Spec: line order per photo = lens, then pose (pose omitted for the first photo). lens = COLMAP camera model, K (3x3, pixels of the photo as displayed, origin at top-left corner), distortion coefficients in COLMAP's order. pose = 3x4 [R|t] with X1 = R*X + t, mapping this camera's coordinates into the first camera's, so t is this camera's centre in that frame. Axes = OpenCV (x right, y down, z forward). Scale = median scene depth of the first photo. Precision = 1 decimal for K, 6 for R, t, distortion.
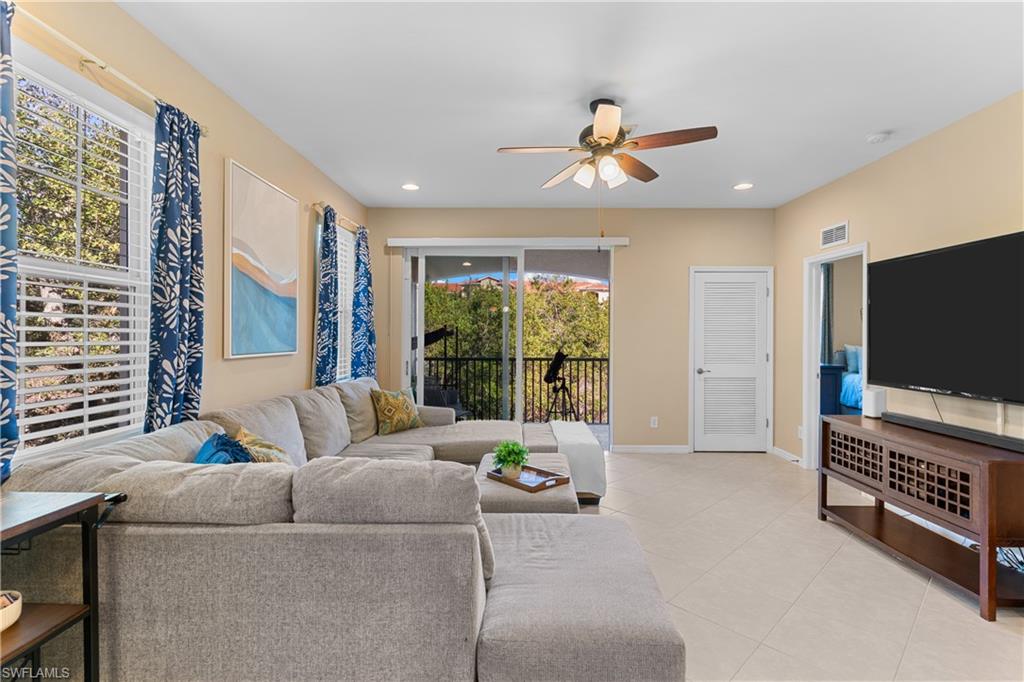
lens RADIAL K [[487.7, 0, 513.8], [0, 487.7, 333.5], [0, 0, 1]] dist [0.004486, -0.000915]
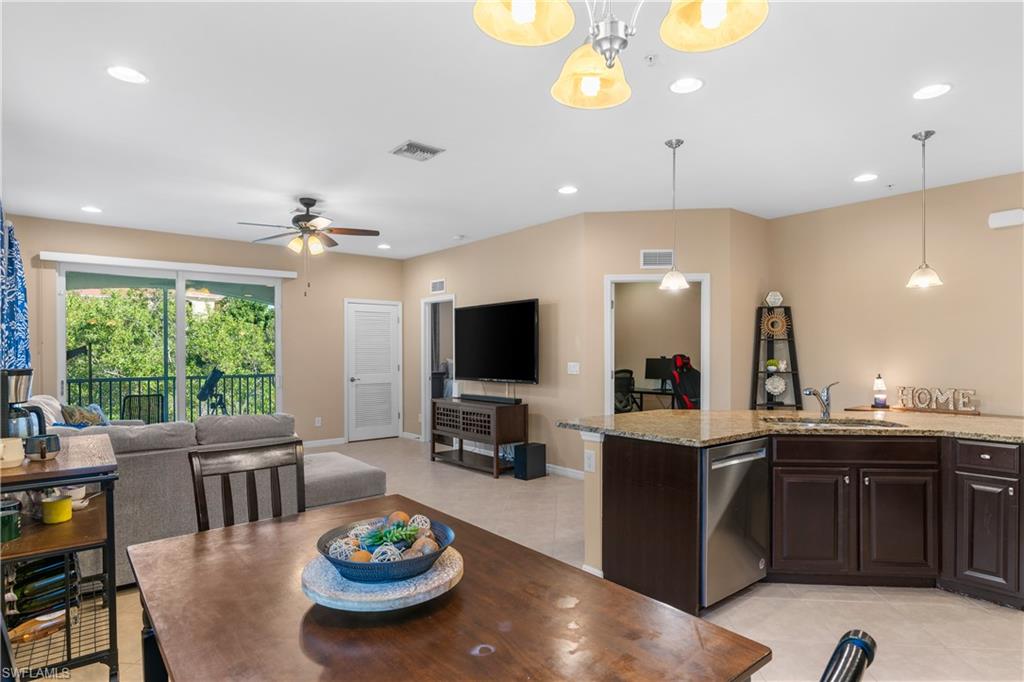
lens RADIAL K [[558.8, 0, 509.1], [0, 558.8, 356.5], [0, 0, 1]] dist [-0.008473, 0.000361]
pose [[0.765634, -0.010360, 0.643193, -0.398774], [0.005508, 0.999939, 0.009551, 0.005792], [-0.643253, -0.003770, 0.765645, -0.637231]]
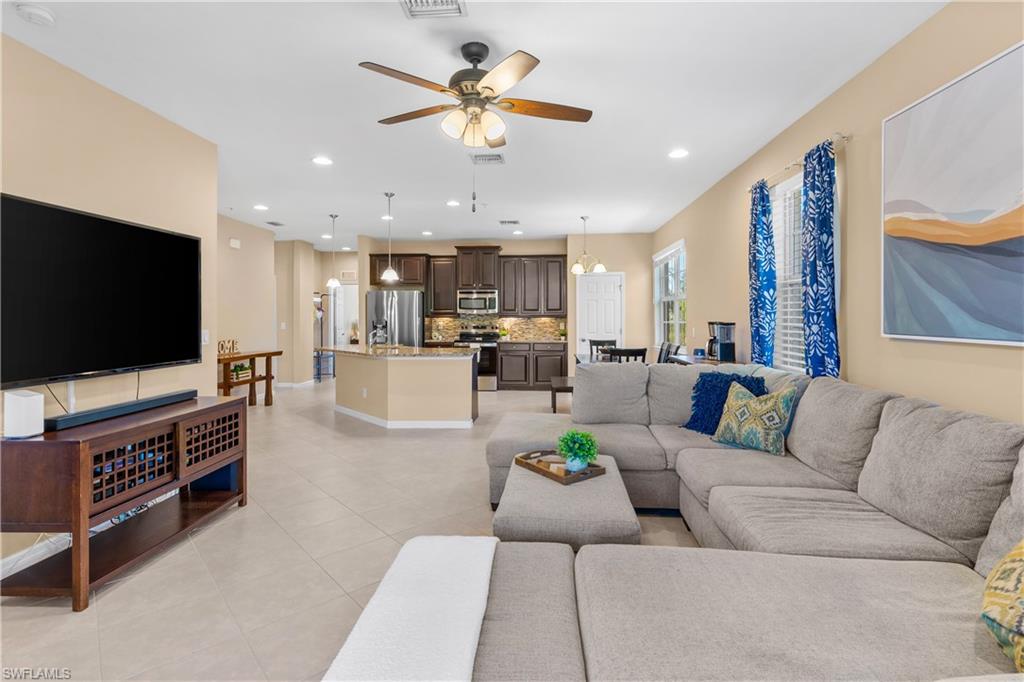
lens RADIAL K [[487.7, 0, 523.4], [0, 487.7, 318.1], [0, 0, 1]] dist [0.004486, -0.000915]
pose [[-0.999653, -0.001427, 0.026309, 0.059256], [-0.001409, 0.999999, 0.000720, 0.012591], [-0.026310, 0.000682, -0.999654, 1.604907]]
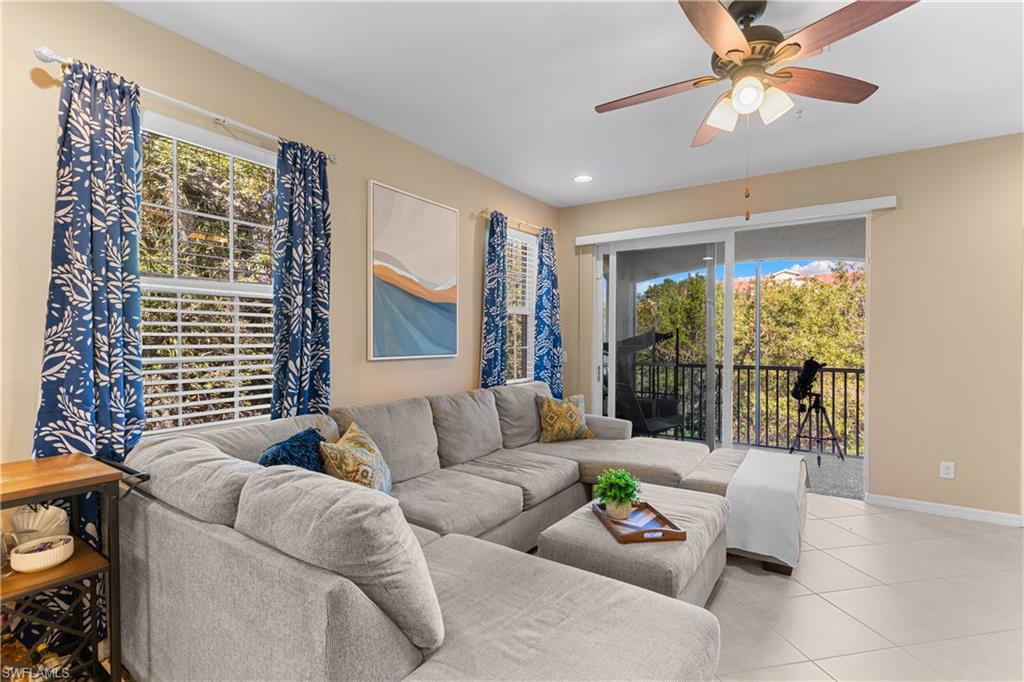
lens RADIAL K [[487.7, 0, 511.9], [0, 487.7, 341.1], [0, 0, 1]] dist [0.004486, -0.000915]
pose [[0.840408, 0.001731, -0.541951, 0.238496], [0.003684, 0.999954, 0.008907, -0.000812], [0.541941, -0.009482, 0.840363, 0.198897]]
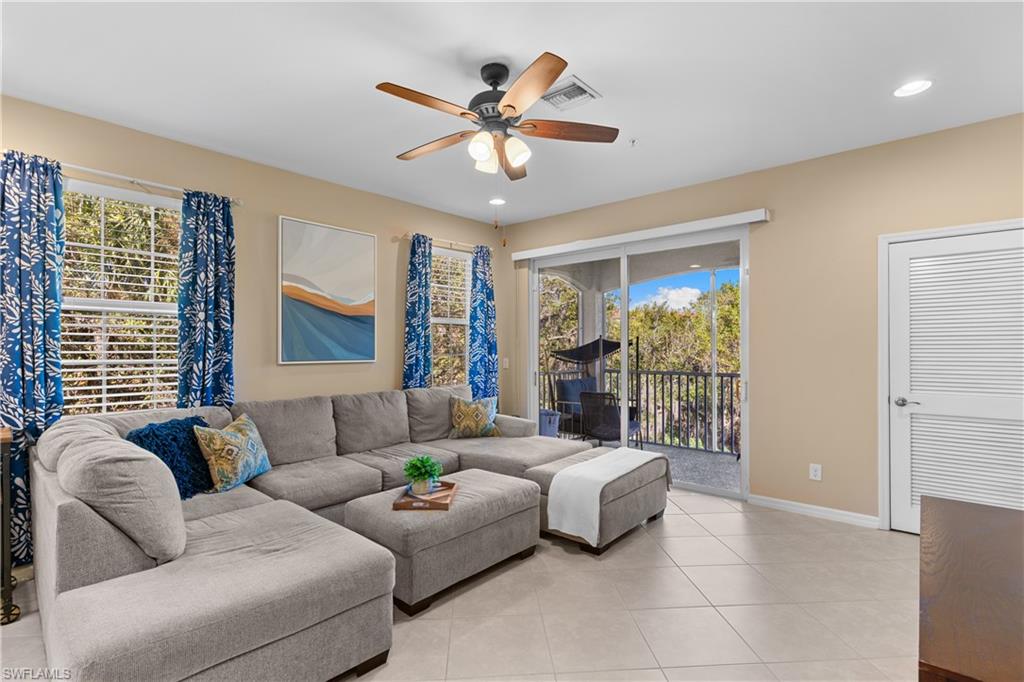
lens RADIAL K [[487.7, 0, 509.6], [0, 487.7, 345.9], [0, 0, 1]] dist [0.004486, -0.000915]
pose [[0.759696, -0.005006, -0.650259, 0.639670], [0.006435, 0.999979, -0.000179, 0.004597], [0.650246, -0.004048, 0.759713, 0.321636]]
